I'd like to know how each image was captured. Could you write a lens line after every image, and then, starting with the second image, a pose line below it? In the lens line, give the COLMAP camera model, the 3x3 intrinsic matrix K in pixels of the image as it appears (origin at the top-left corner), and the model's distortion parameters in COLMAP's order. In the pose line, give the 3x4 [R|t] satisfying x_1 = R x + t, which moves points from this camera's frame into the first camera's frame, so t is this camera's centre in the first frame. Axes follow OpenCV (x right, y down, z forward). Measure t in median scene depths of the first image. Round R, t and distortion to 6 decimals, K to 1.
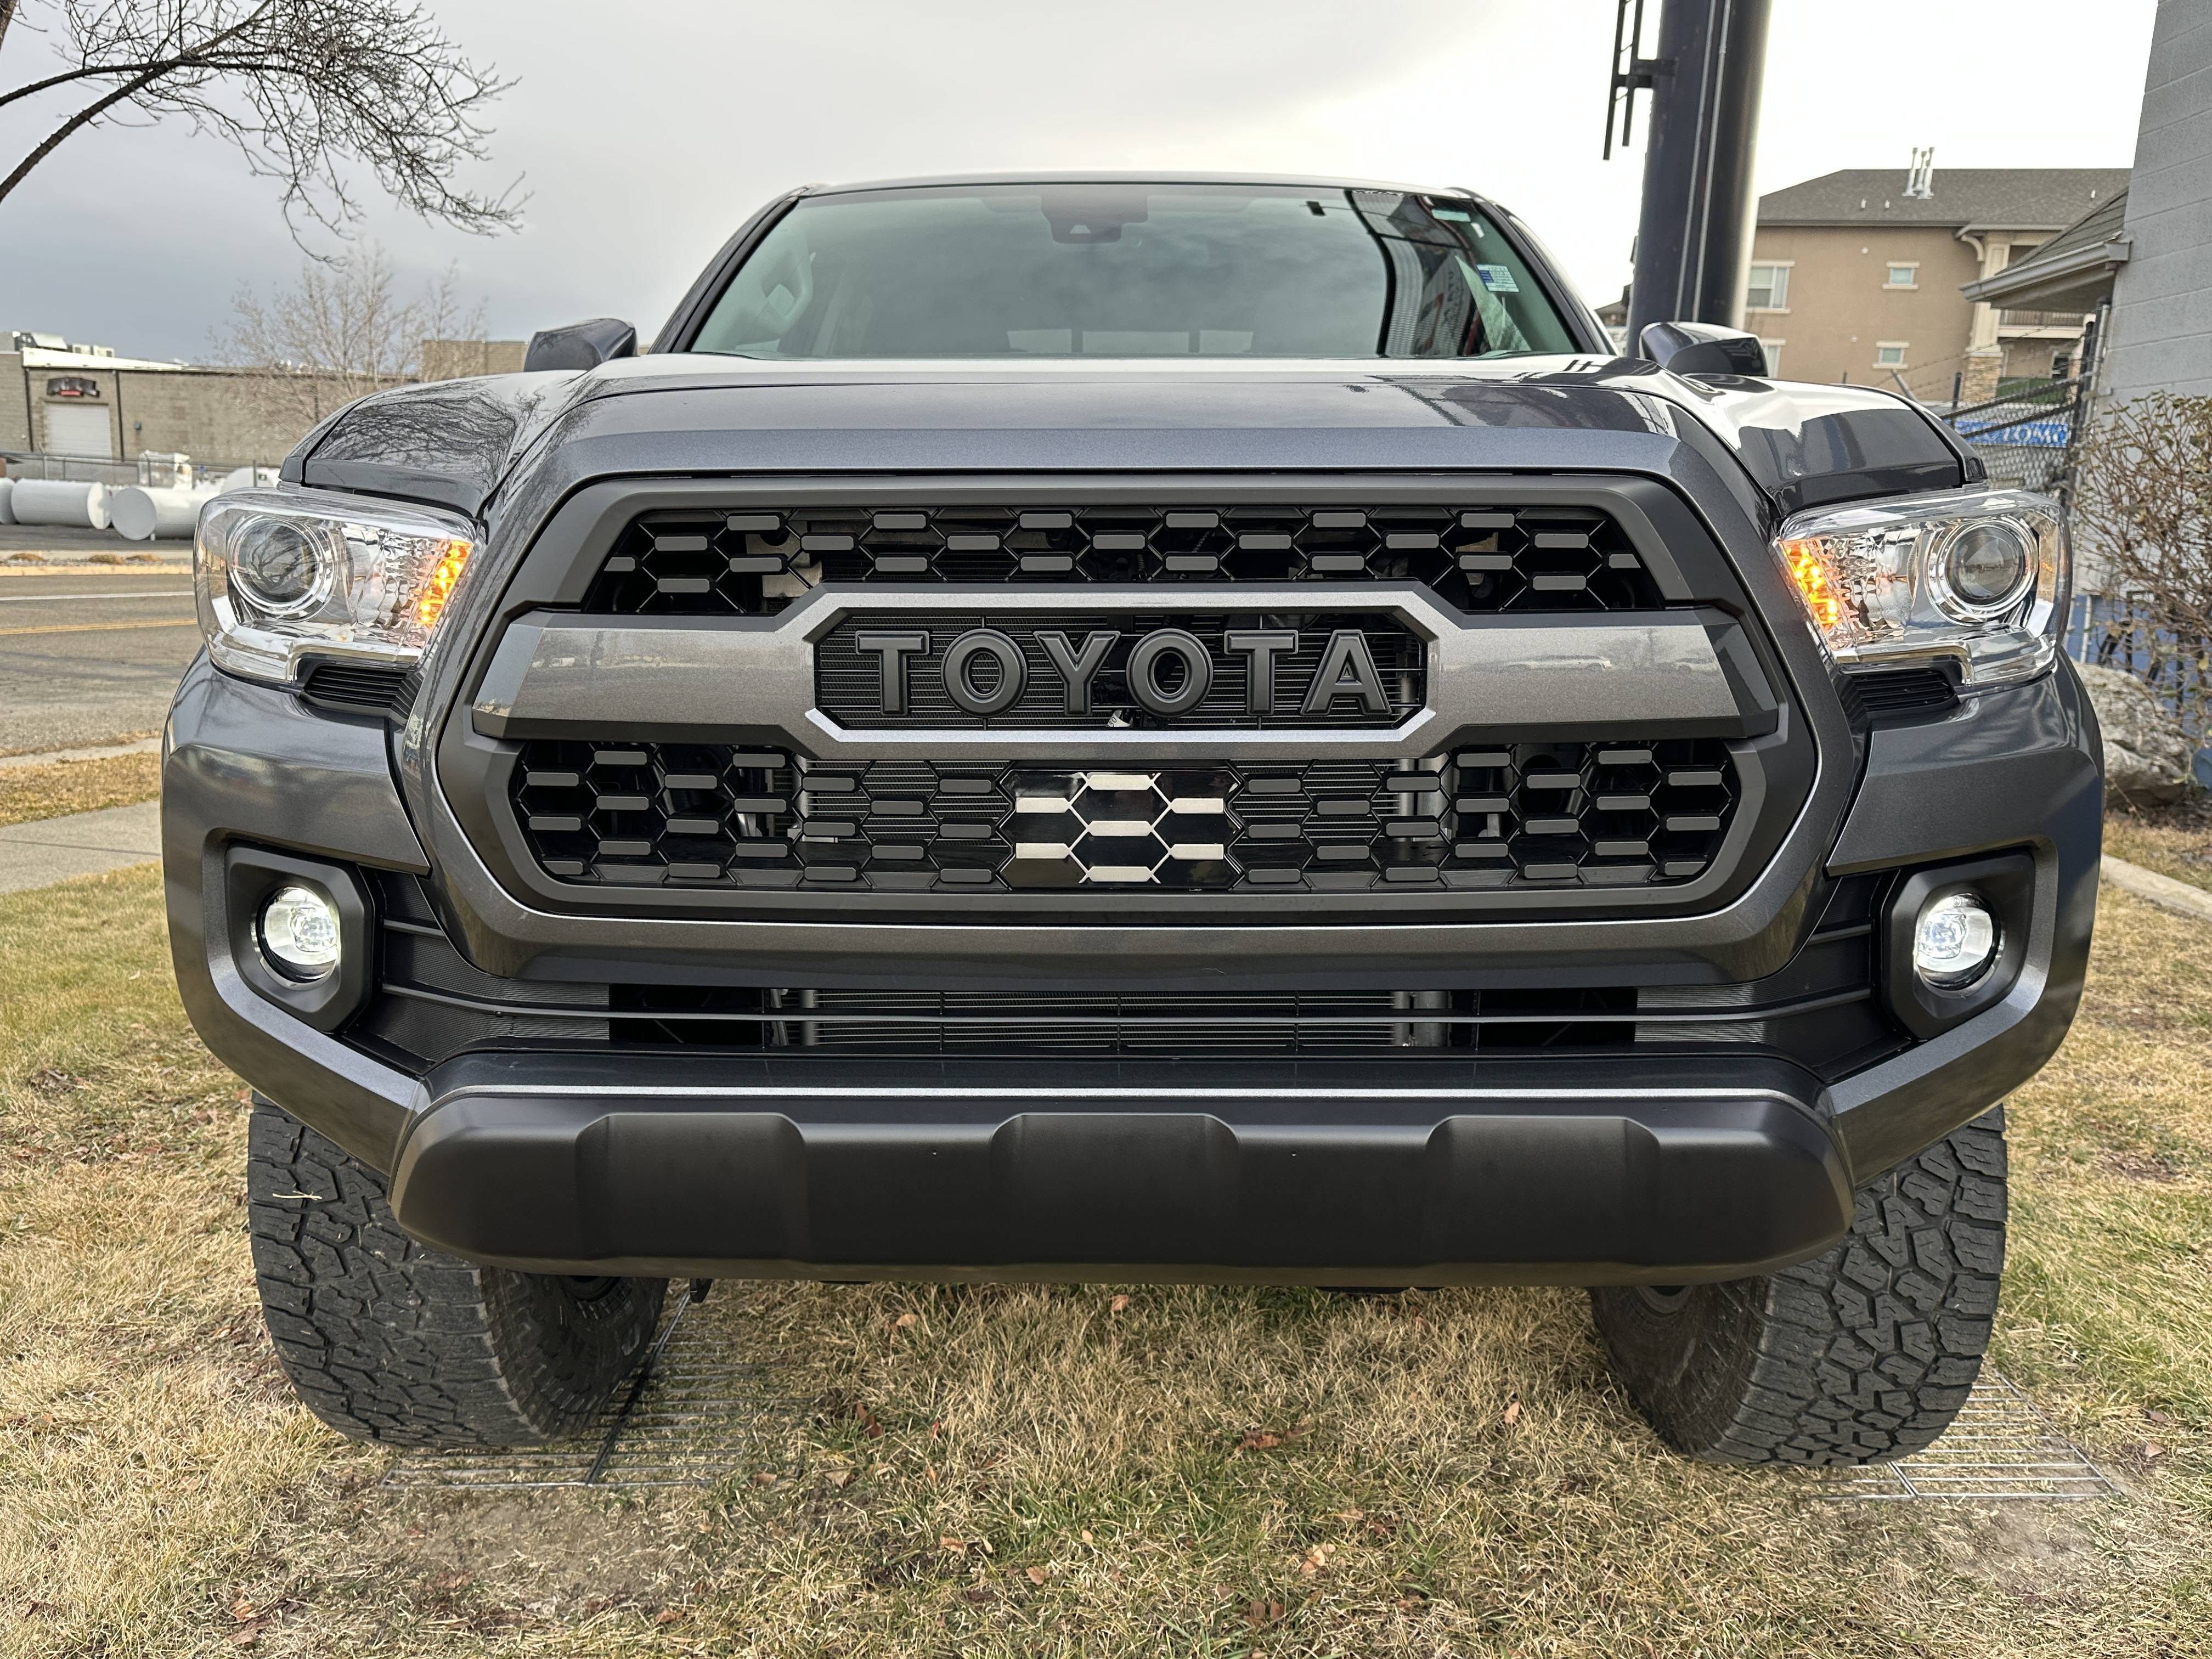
lens RADIAL K [[1659.0, 0, 1103.2], [0, 1659.0, 812.9], [0, 0, 1]] dist [0.003185, -0.009856]
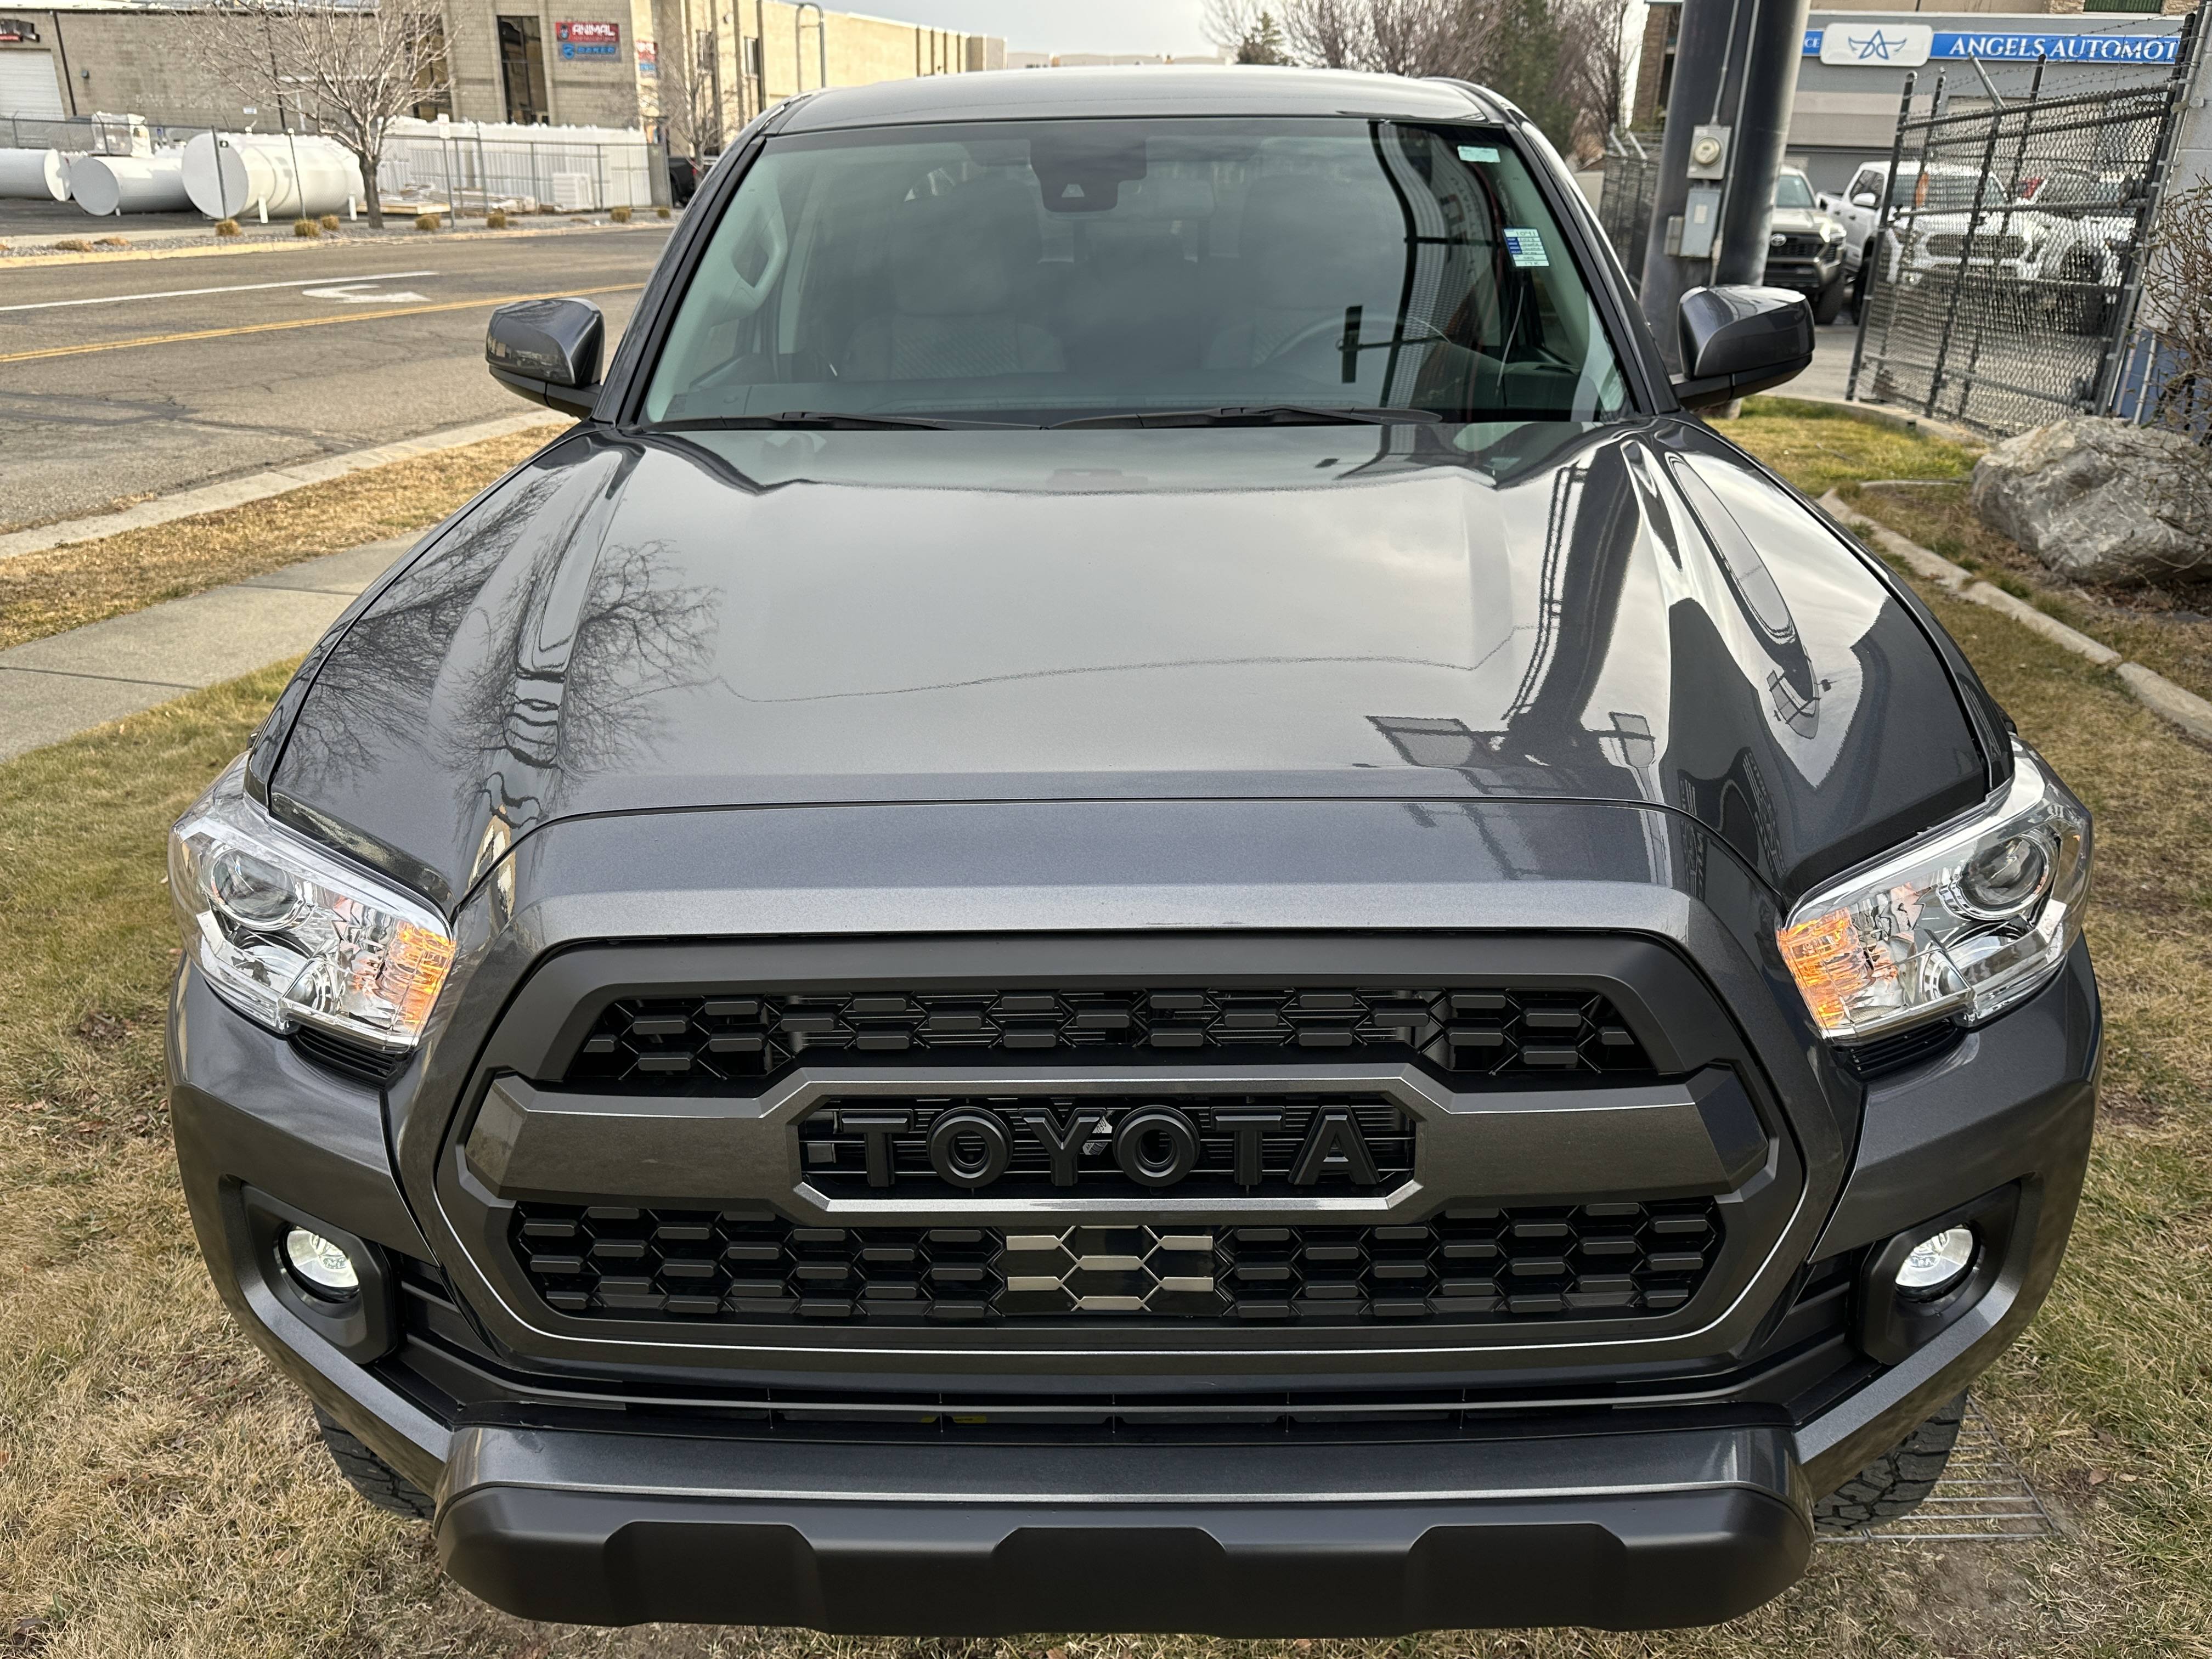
lens RADIAL K [[1659.0, 0, 1105.9], [0, 1659.0, 819.3], [0, 0, 1]] dist [0.003185, -0.009856]
pose [[0.999756, -0.016991, -0.014138, 0.012126], [0.019621, 0.976705, 0.213688, -0.216429], [0.010178, -0.213913, 0.976800, 0.029481]]
